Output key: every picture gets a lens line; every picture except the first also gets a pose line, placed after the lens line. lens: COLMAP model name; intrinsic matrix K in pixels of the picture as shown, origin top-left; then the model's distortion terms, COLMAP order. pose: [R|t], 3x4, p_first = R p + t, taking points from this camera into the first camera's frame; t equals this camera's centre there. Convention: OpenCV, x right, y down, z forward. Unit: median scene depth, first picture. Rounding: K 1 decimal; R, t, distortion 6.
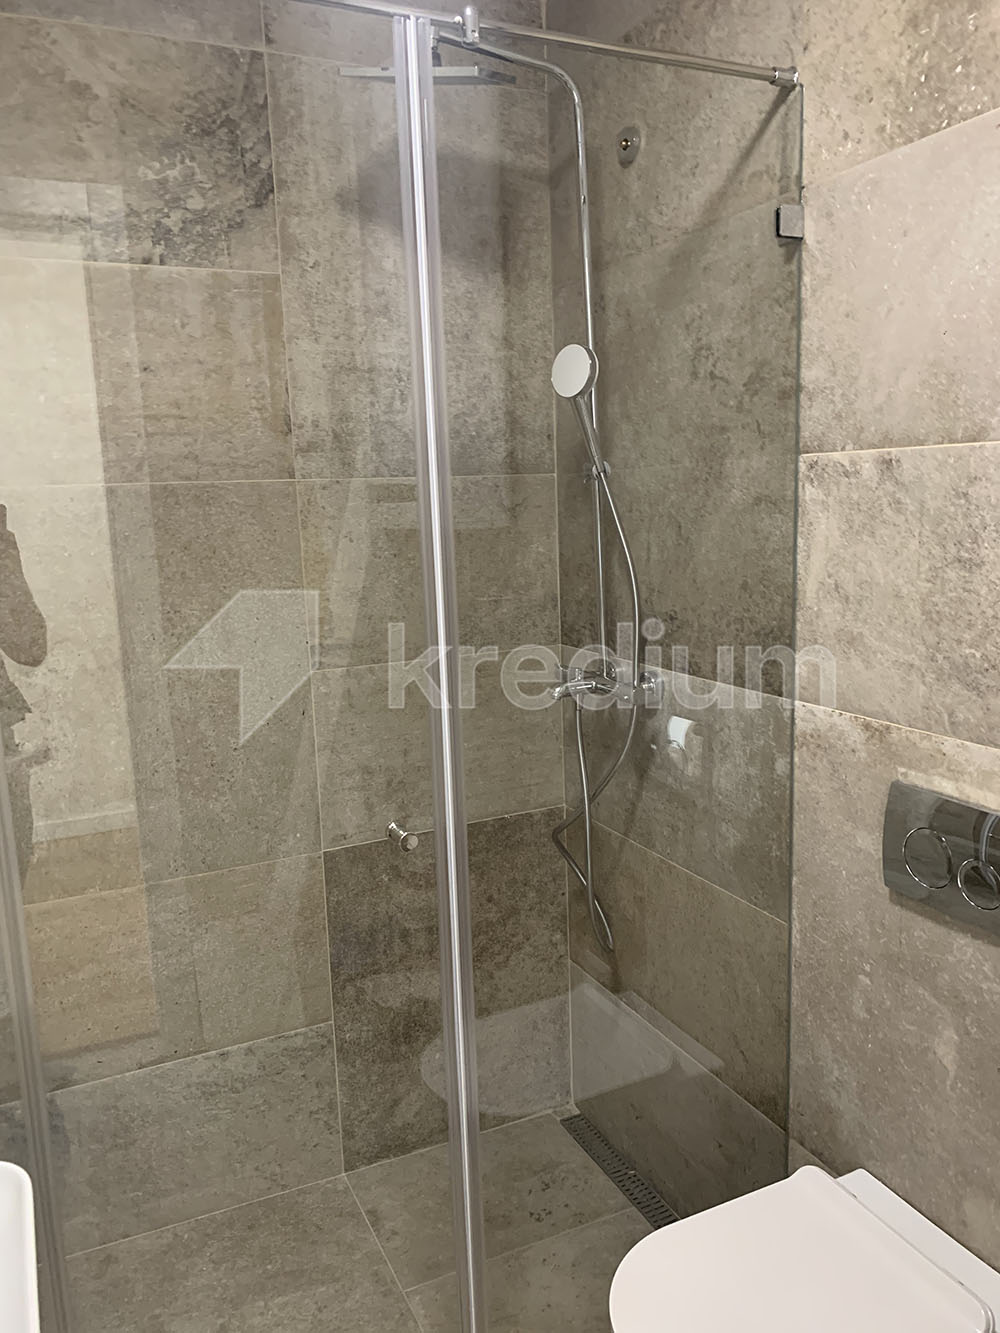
lens RADIAL K [[1007.3, 0, 490.0], [0, 1007.3, 671.1], [0, 0, 1]] dist [0.066262, -0.151473]
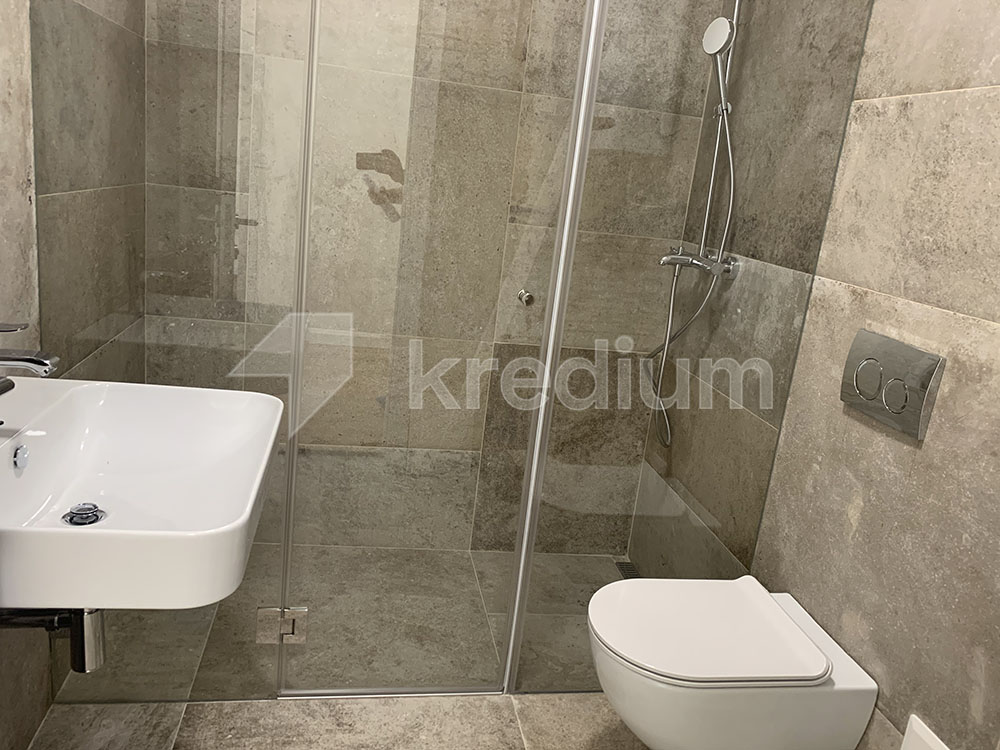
lens RADIAL K [[758.7, 0, 500.0], [0, 758.7, 375.0], [0, 0, 1]] dist [-0.005681, 0.000628]
pose [[0.952796, 0.208760, -0.220452, 0.140383], [-0.193296, 0.977024, 0.089778, 0.157474], [0.234129, -0.042928, 0.971257, -0.163977]]
